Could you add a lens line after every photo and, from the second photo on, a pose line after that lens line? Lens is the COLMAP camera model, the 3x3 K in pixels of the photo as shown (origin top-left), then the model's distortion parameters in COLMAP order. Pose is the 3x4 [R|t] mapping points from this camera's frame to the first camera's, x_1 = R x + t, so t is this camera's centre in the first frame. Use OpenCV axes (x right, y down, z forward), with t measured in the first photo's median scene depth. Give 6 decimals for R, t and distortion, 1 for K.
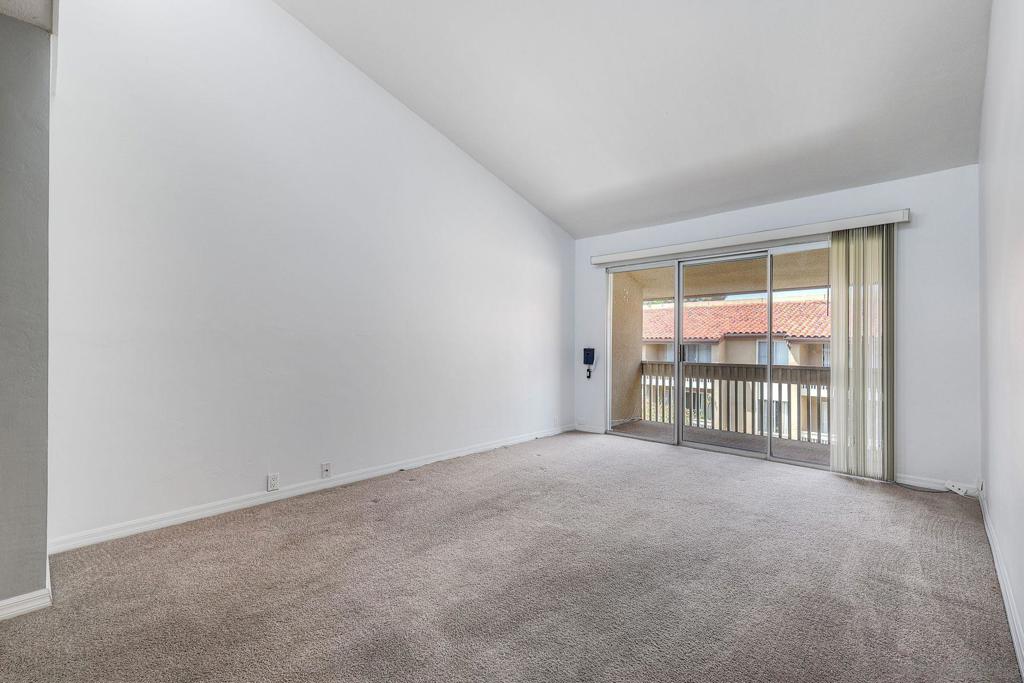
lens RADIAL K [[455.4, 0, 517.6], [0, 455.4, 343.8], [0, 0, 1]] dist [0.004022, -0.000873]
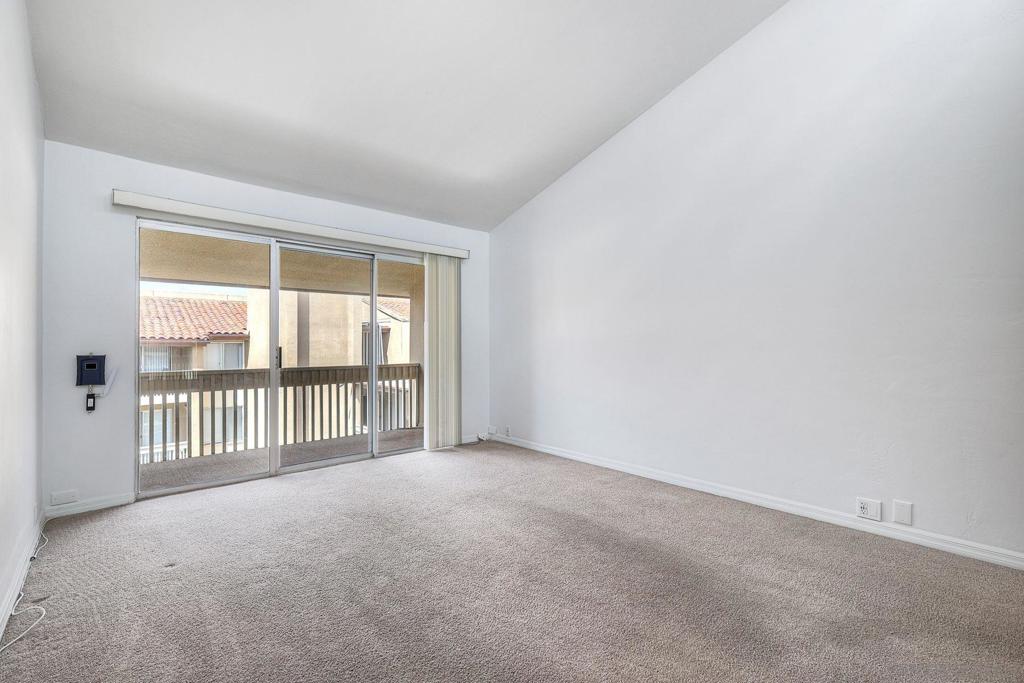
lens RADIAL K [[455.4, 0, 528.0], [0, 455.4, 347.6], [0, 0, 1]] dist [0.004022, -0.000873]
pose [[0.065717, -0.008868, 0.997799, -0.346772], [0.006384, 0.999944, 0.008467, -0.000566], [-0.997818, 0.005814, 0.065770, 0.448089]]
